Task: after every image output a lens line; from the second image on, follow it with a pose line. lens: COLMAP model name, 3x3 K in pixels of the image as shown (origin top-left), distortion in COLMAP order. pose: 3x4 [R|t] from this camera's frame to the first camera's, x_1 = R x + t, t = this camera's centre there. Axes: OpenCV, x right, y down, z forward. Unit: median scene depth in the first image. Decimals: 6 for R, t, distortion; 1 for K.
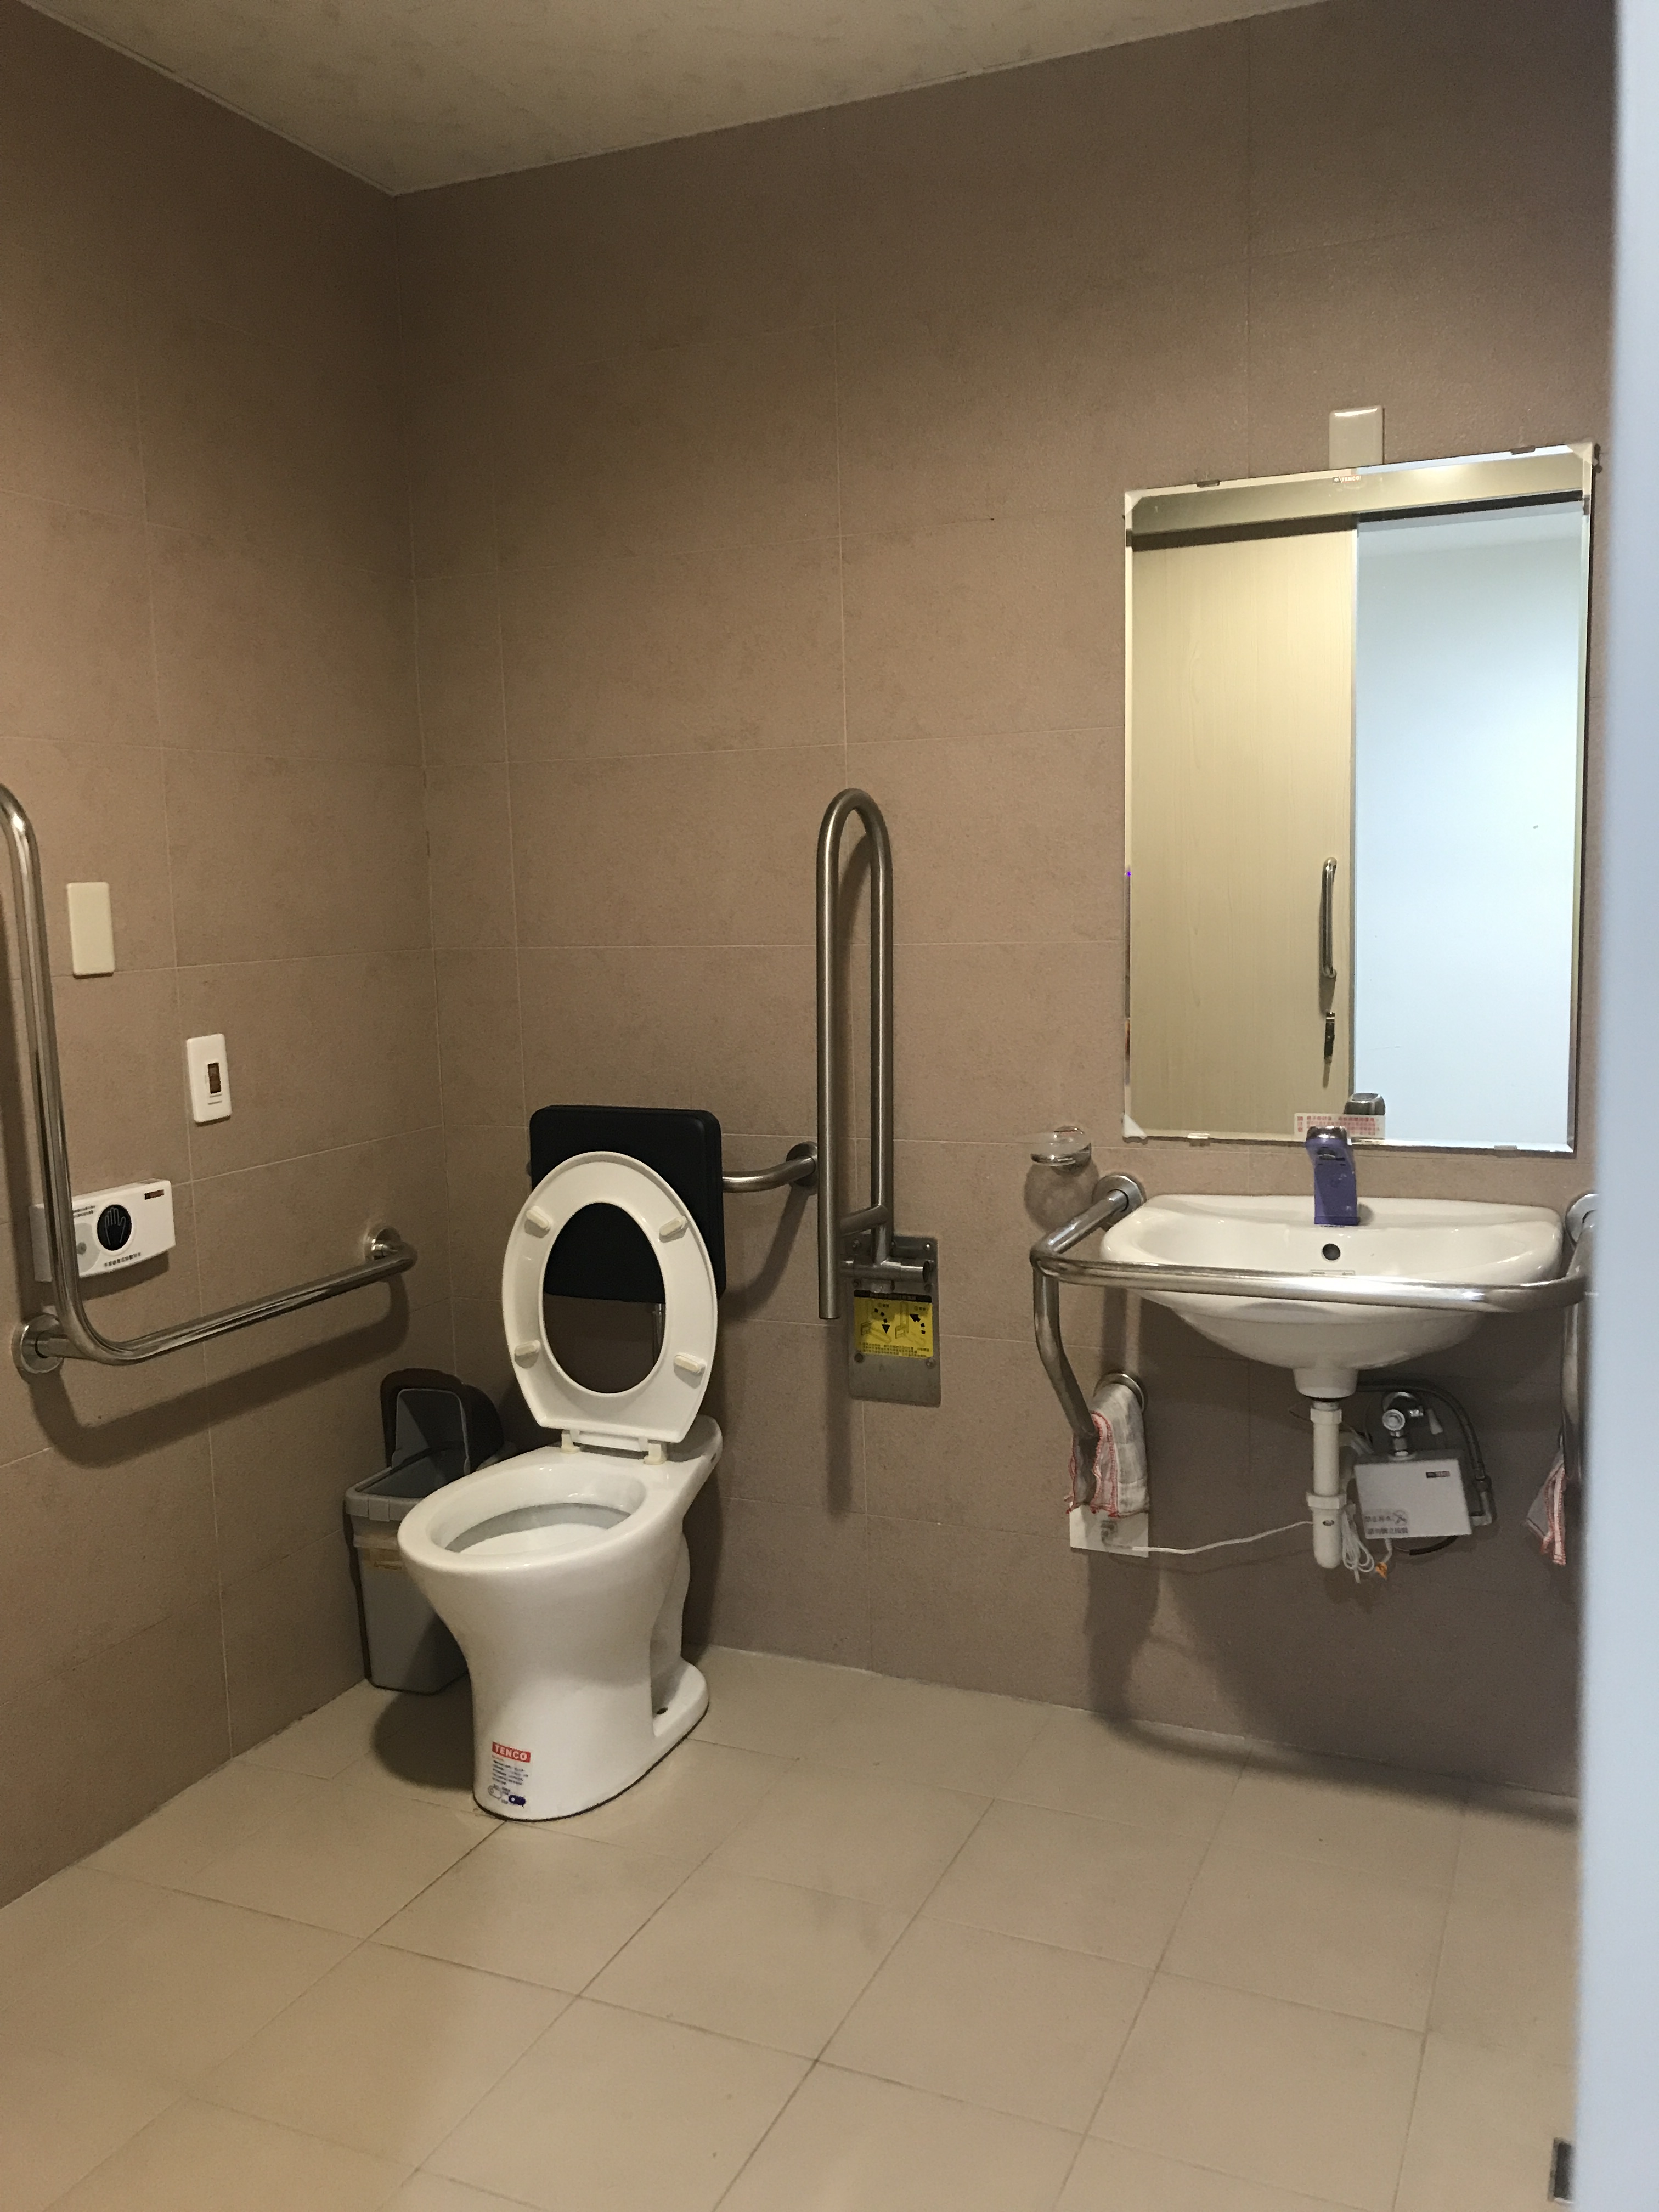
lens RADIAL K [[1830.7, 0, 842.9], [0, 1830.7, 1067.1], [0, 0, 1]] dist [0.008647, -0.009235]
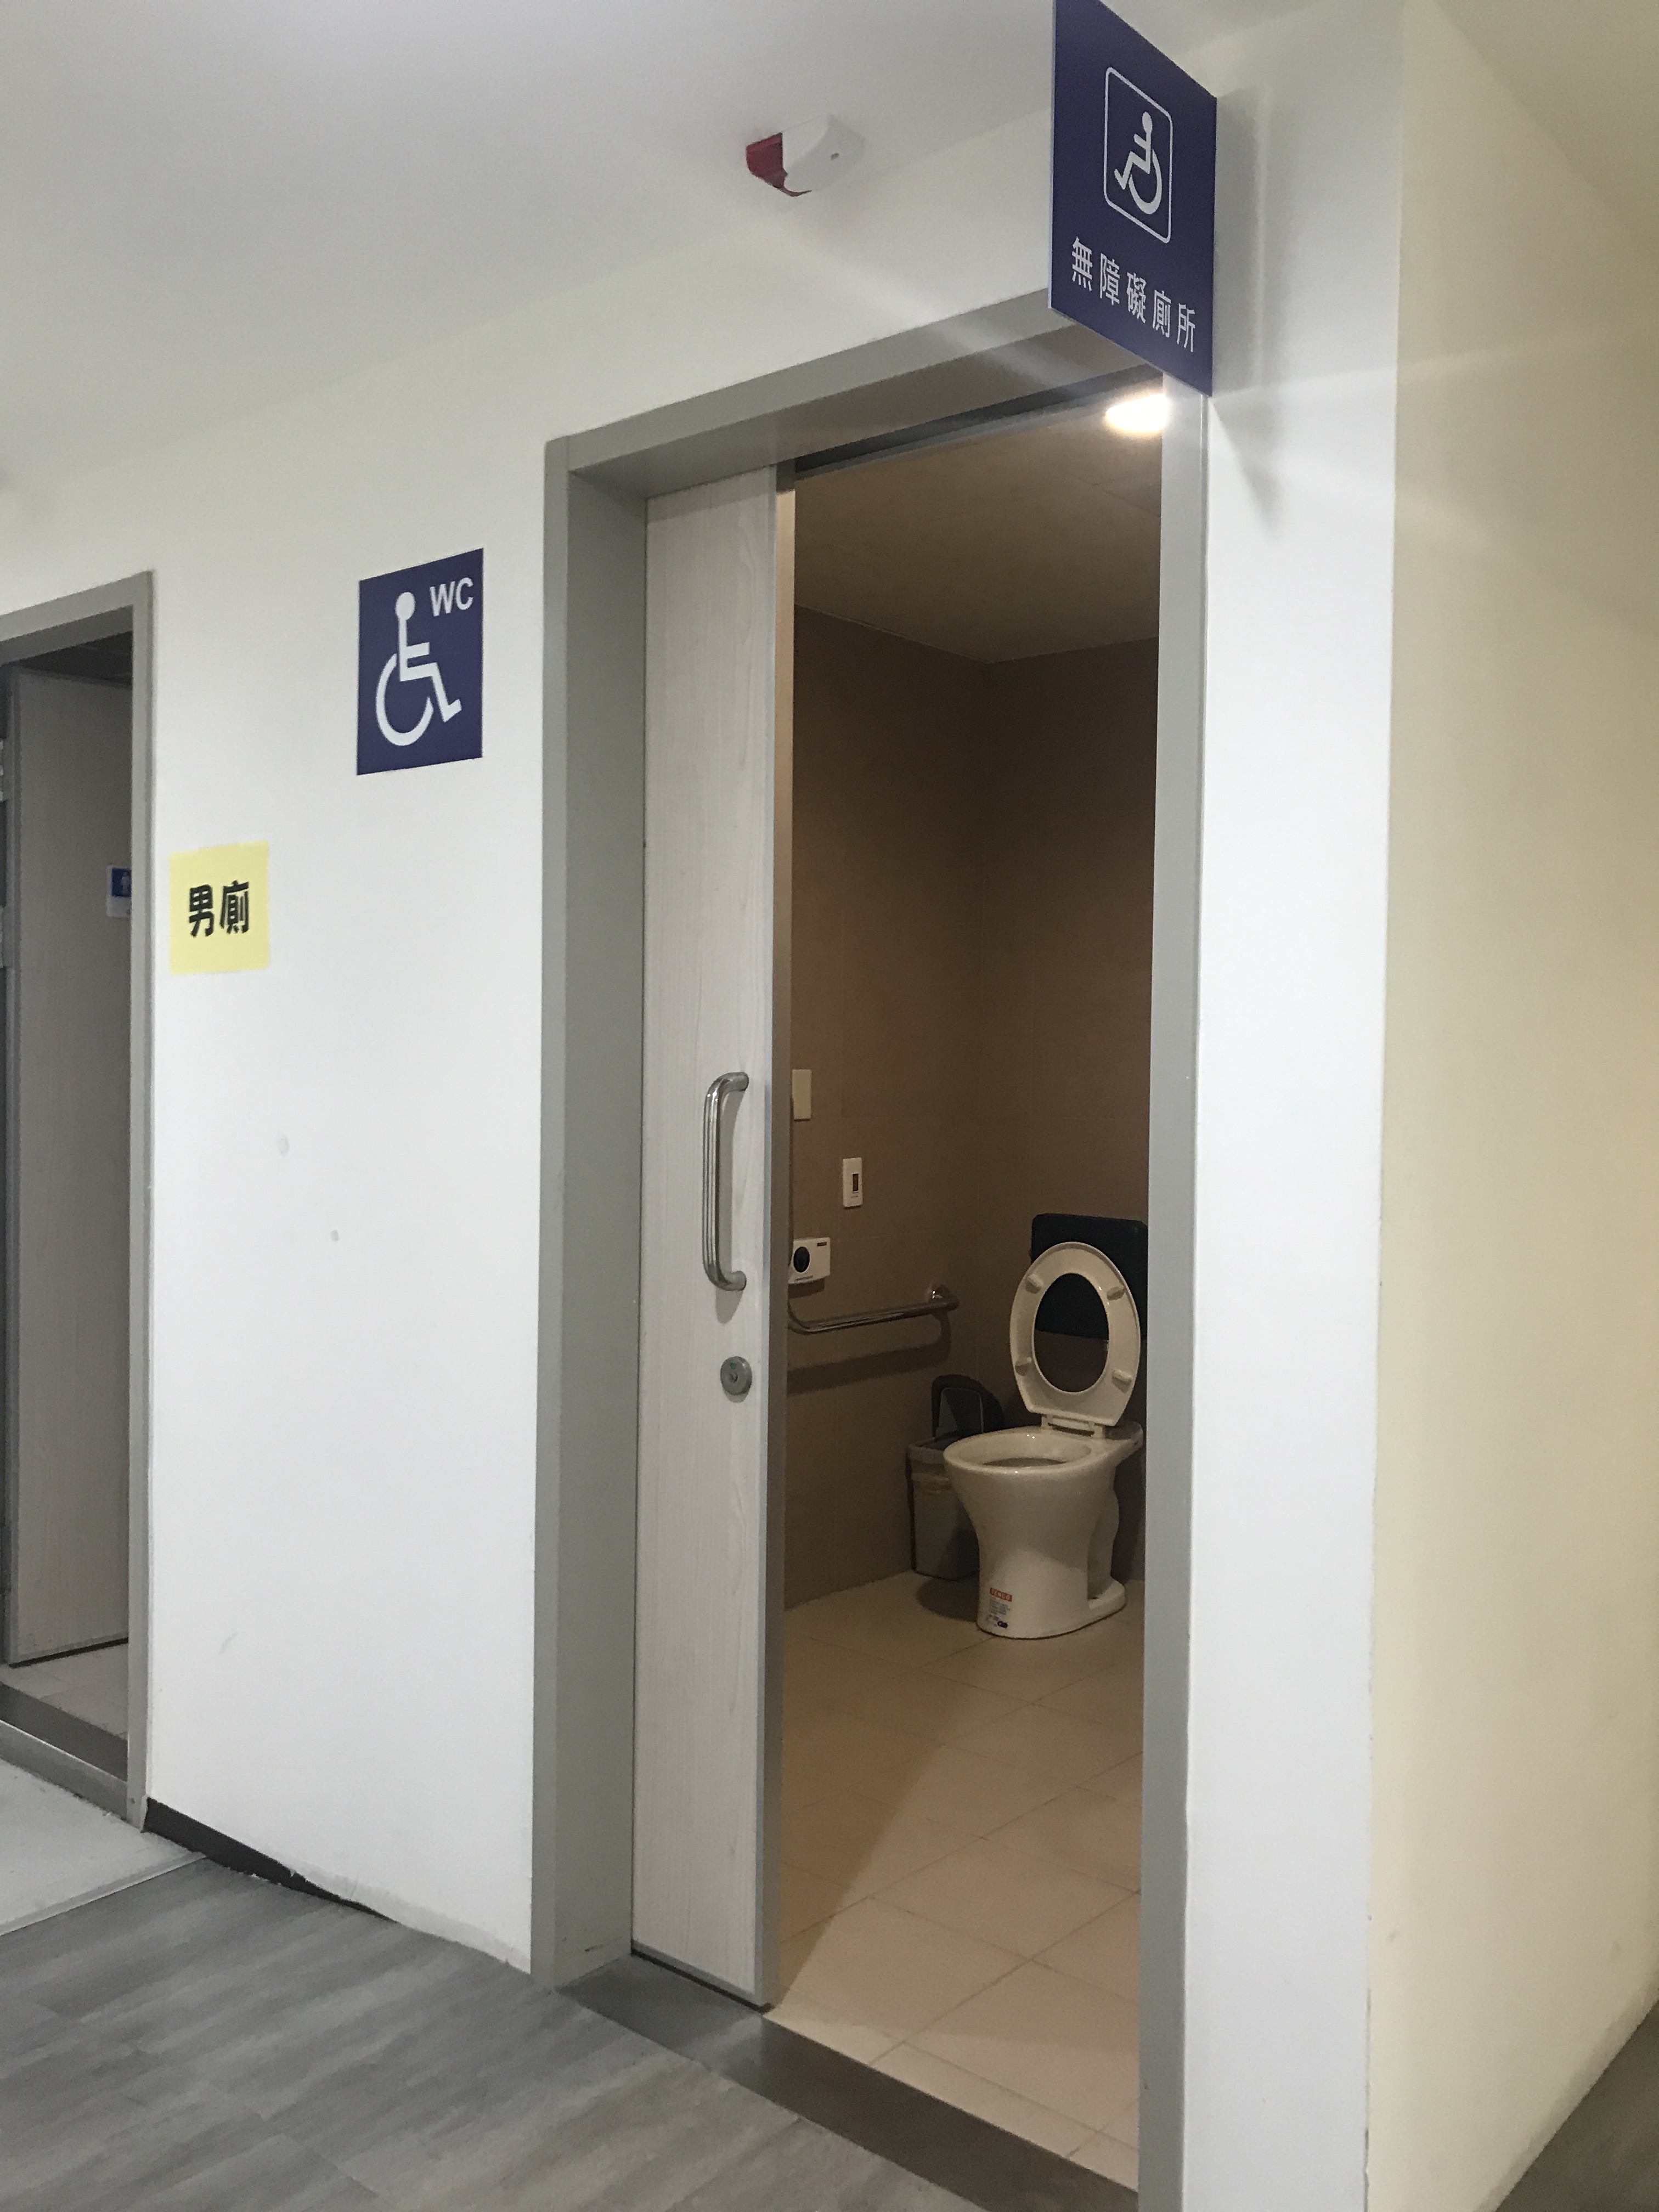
lens RADIAL K [[1830.7, 0, 837.3], [0, 1830.7, 1099.1], [0, 0, 1]] dist [0.008647, -0.009235]
pose [[0.958949, 0.039634, -0.280794, 0.120444], [-0.061226, 0.995768, -0.068543, 0.044394], [0.276889, 0.082921, 0.957317, -0.641144]]
